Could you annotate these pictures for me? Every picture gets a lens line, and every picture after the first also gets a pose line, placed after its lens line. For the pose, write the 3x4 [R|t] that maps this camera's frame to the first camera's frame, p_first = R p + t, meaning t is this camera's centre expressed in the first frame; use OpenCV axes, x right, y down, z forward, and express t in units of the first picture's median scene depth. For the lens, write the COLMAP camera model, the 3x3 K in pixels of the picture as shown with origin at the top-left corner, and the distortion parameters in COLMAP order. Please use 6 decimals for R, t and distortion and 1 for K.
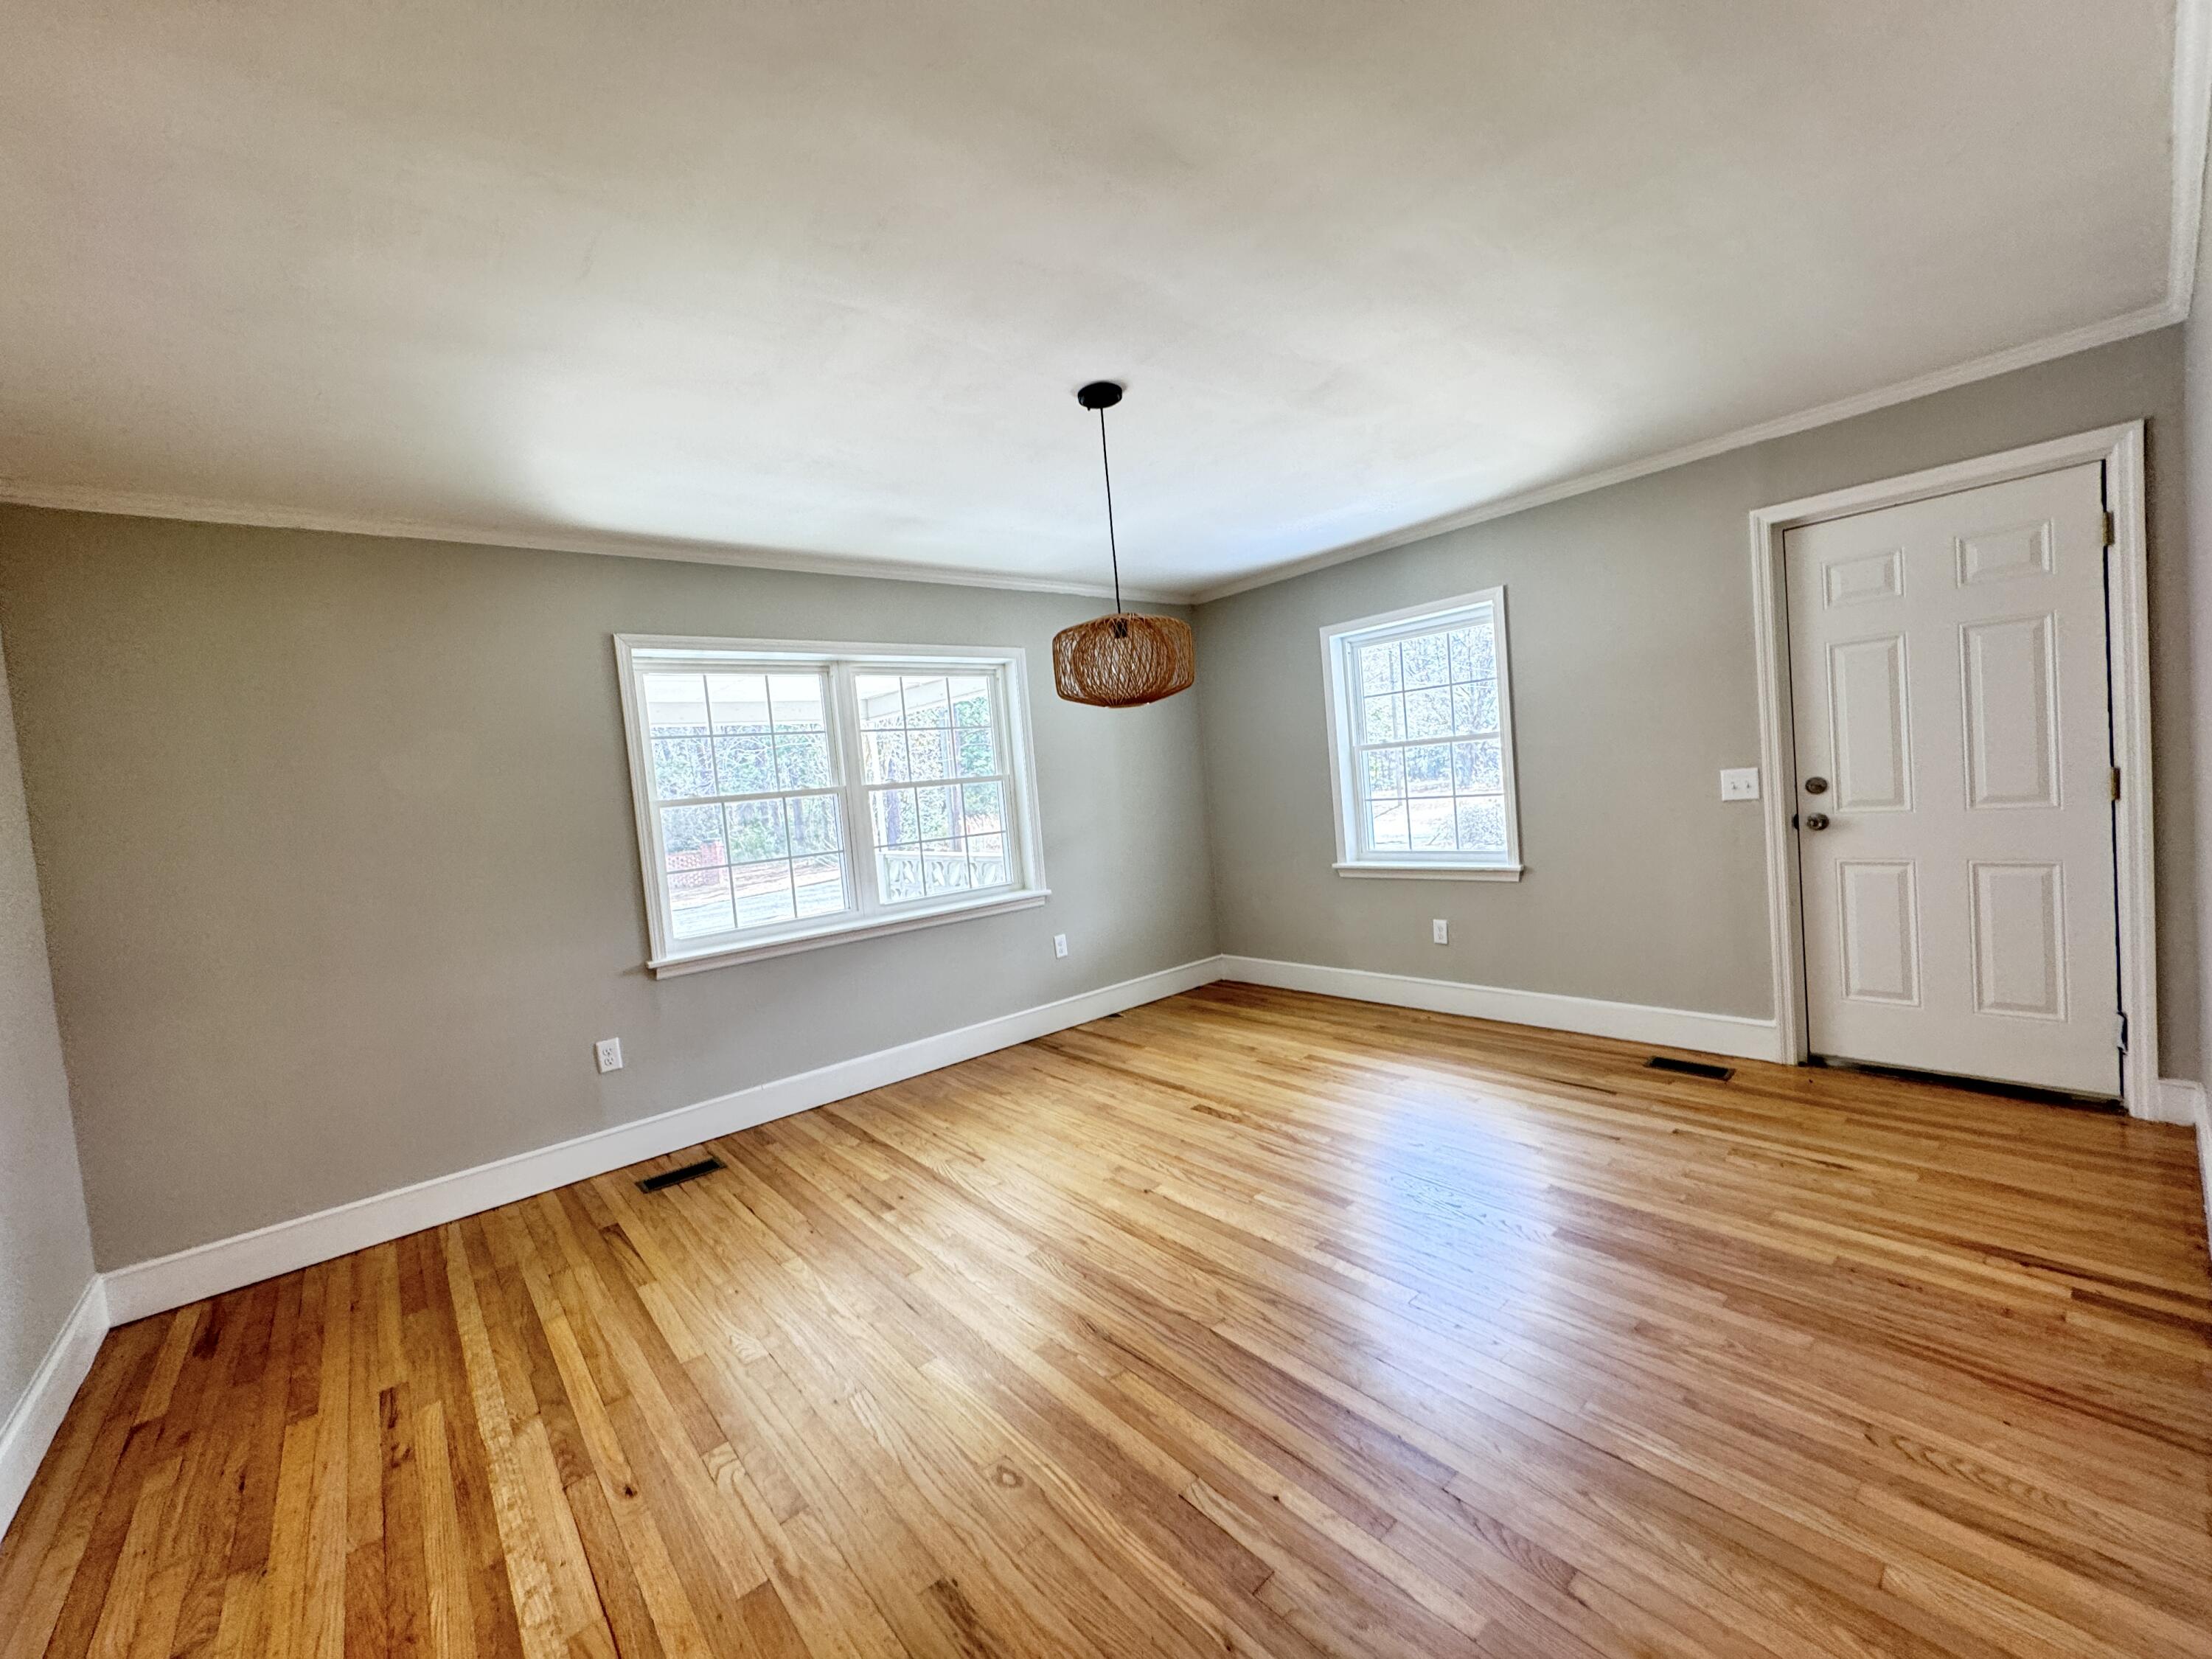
lens RADIAL K [[882.8, 0, 1108.1], [0, 882.8, 825.5], [0, 0, 1]] dist [-0.001717, 0.001209]
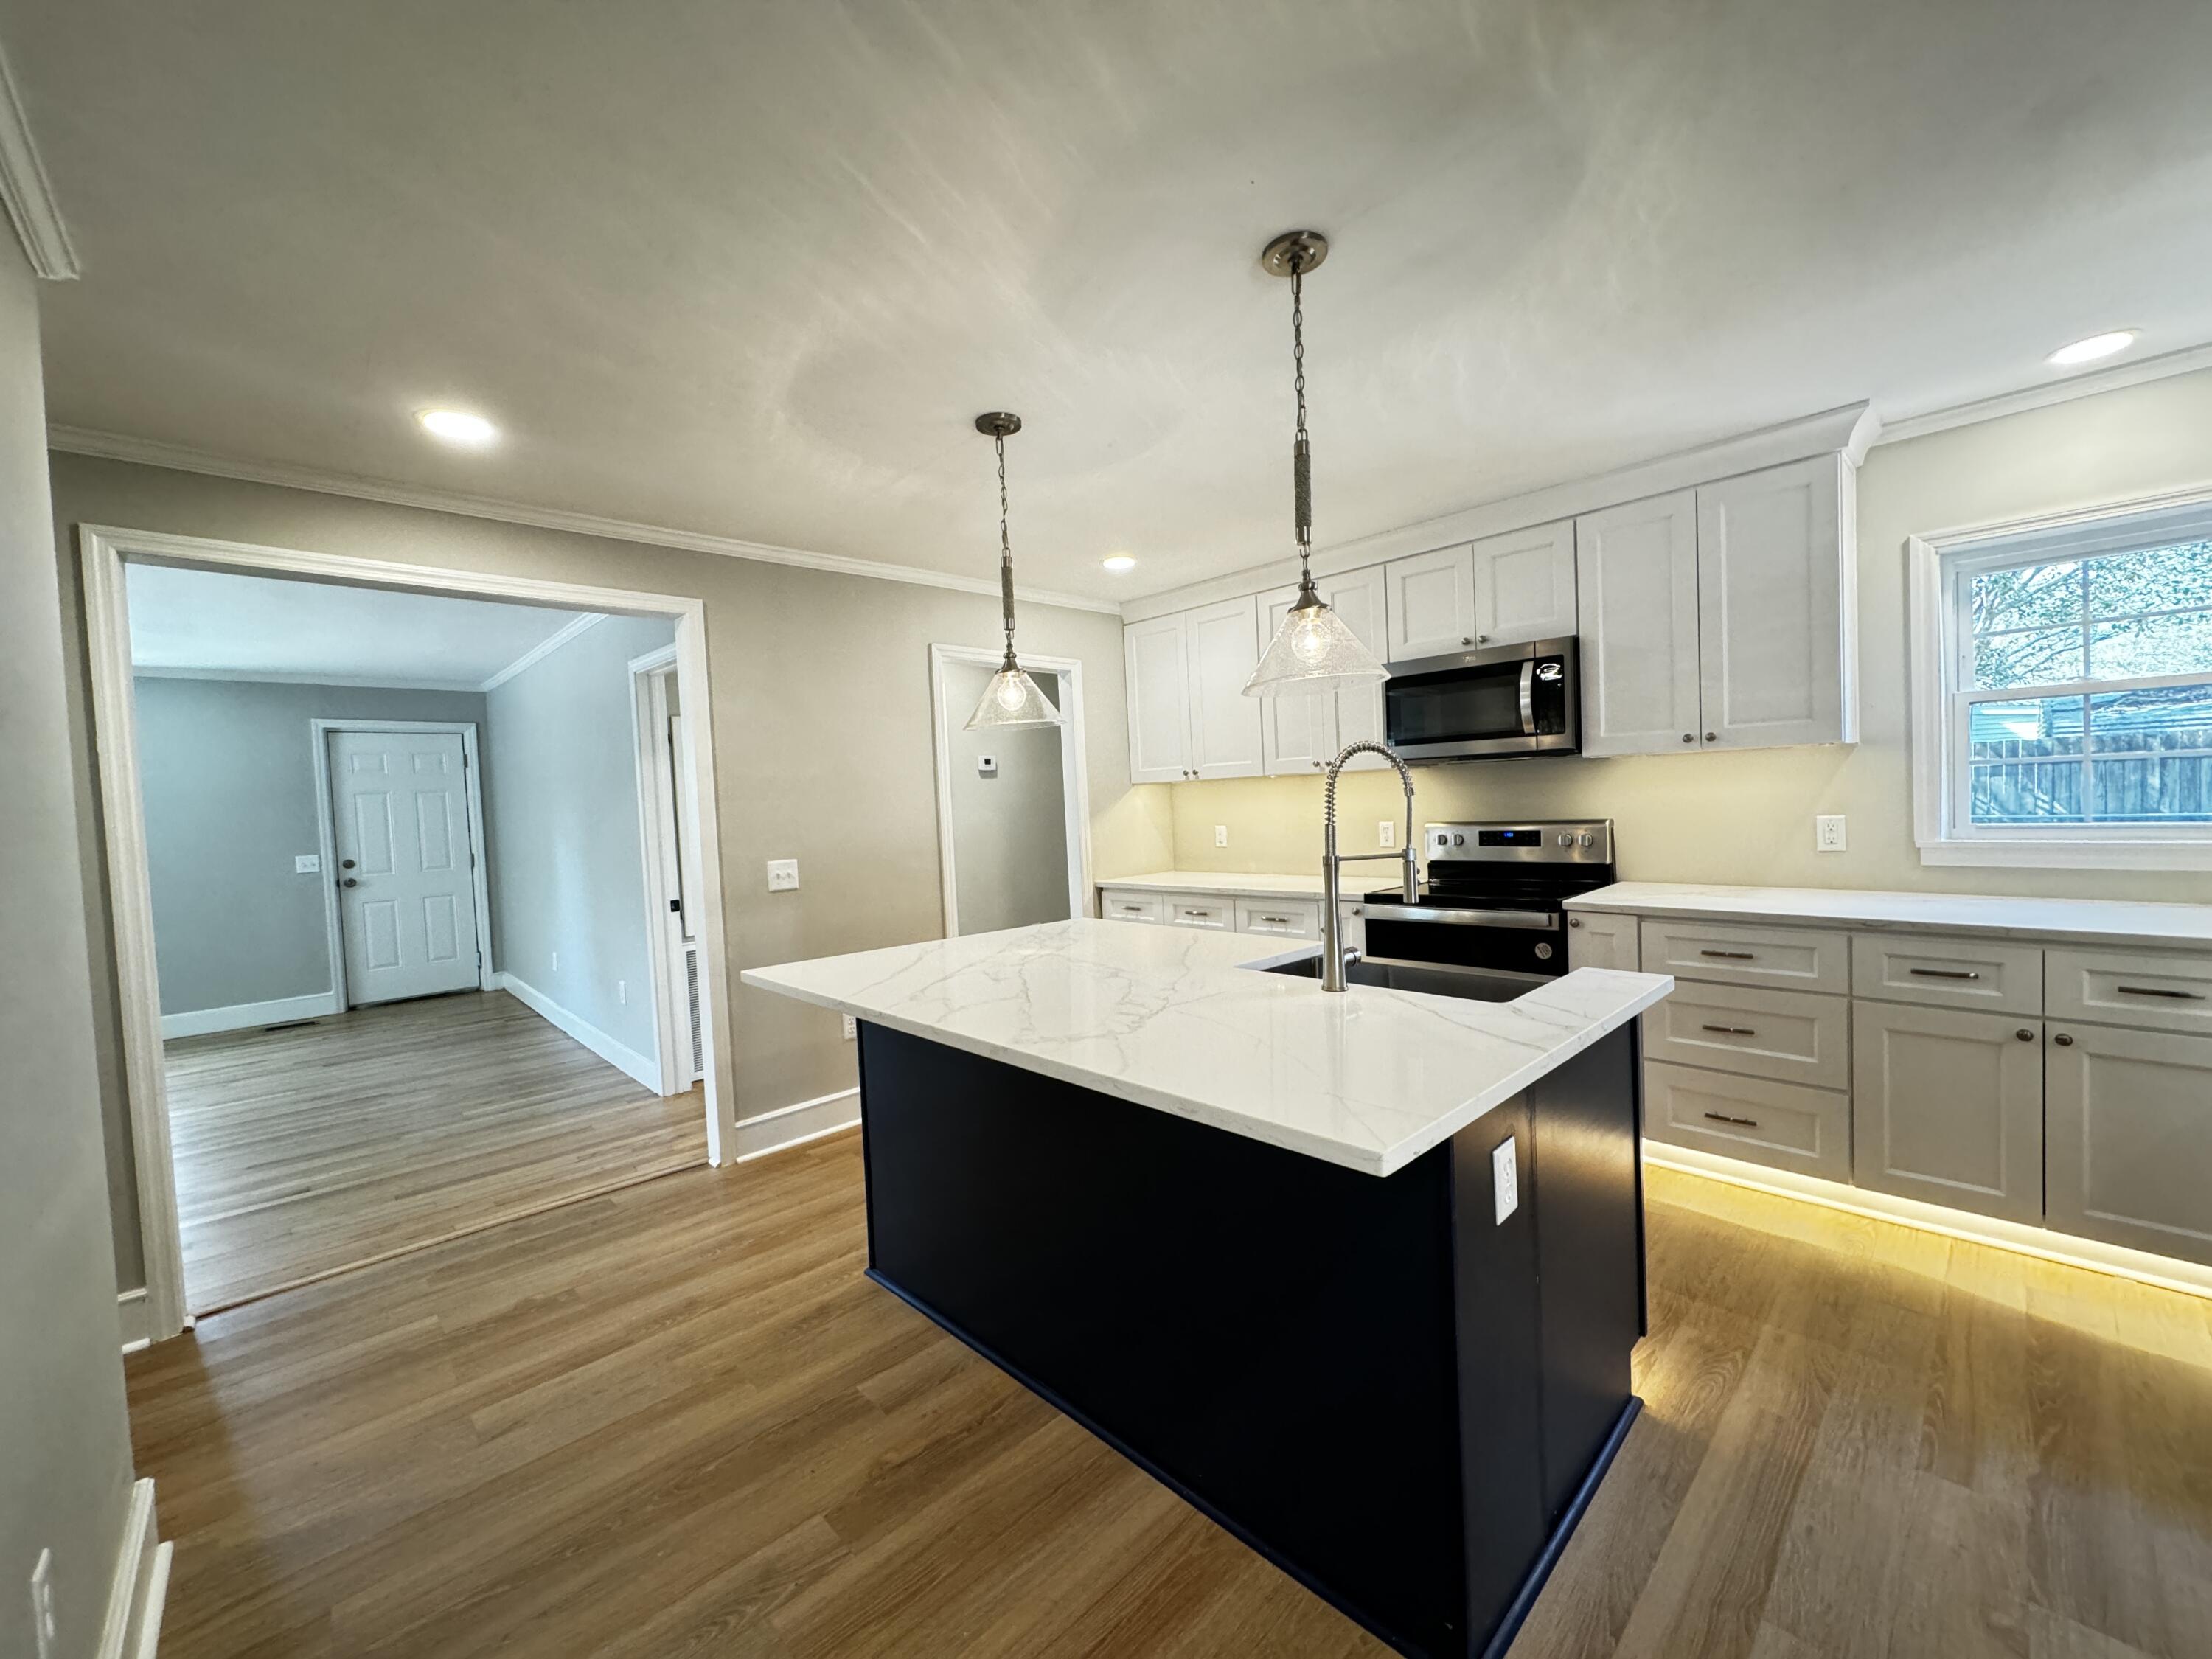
lens RADIAL K [[882.8, 0, 1108.3], [0, 882.8, 827.0], [0, 0, 1]] dist [-0.001717, 0.001209]
pose [[-0.051268, 0.051417, 0.997360, -1.277062], [0.099632, 0.993955, -0.046120, 0.134691], [-0.993703, 0.097005, -0.056081, -0.586452]]
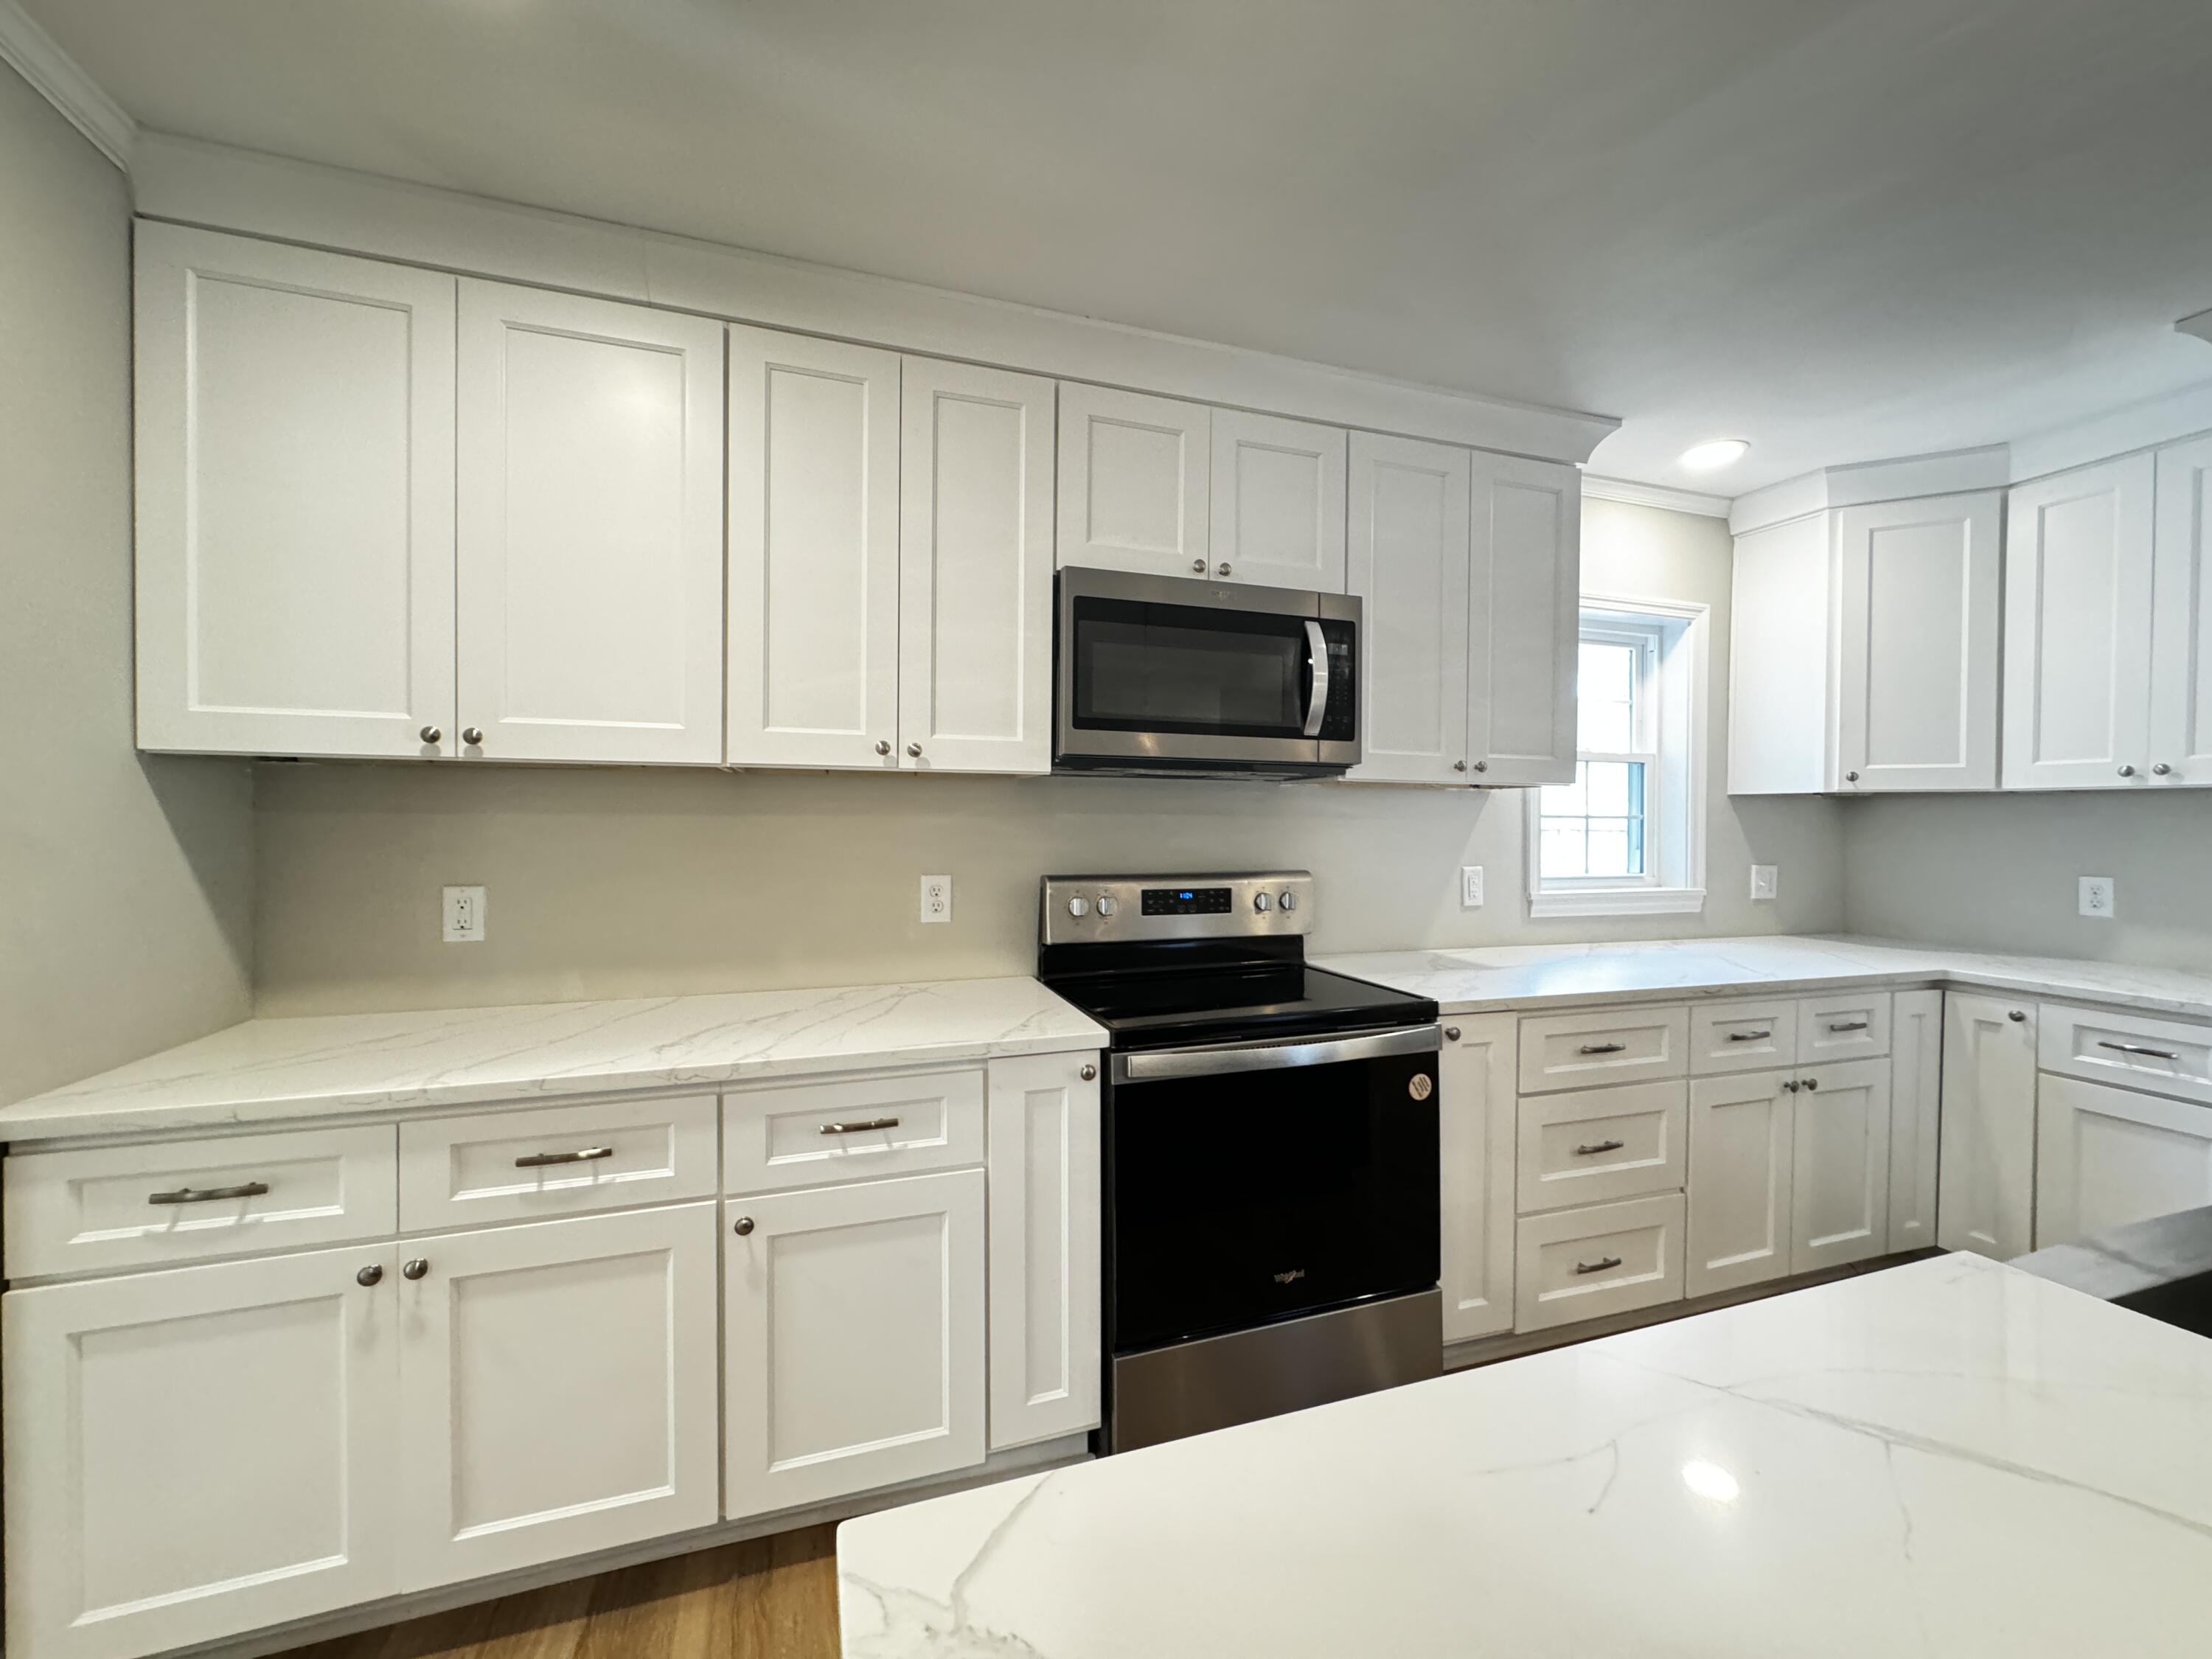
lens RADIAL K [[882.8, 0, 1104.8], [0, 882.8, 828.0], [0, 0, 1]] dist [-0.001717, 0.001209]
pose [[-0.923933, 0.075128, 0.375104, -0.360816], [0.089626, 0.995747, 0.021327, 0.067171], [-0.371907, 0.053323, -0.926737, -0.482018]]
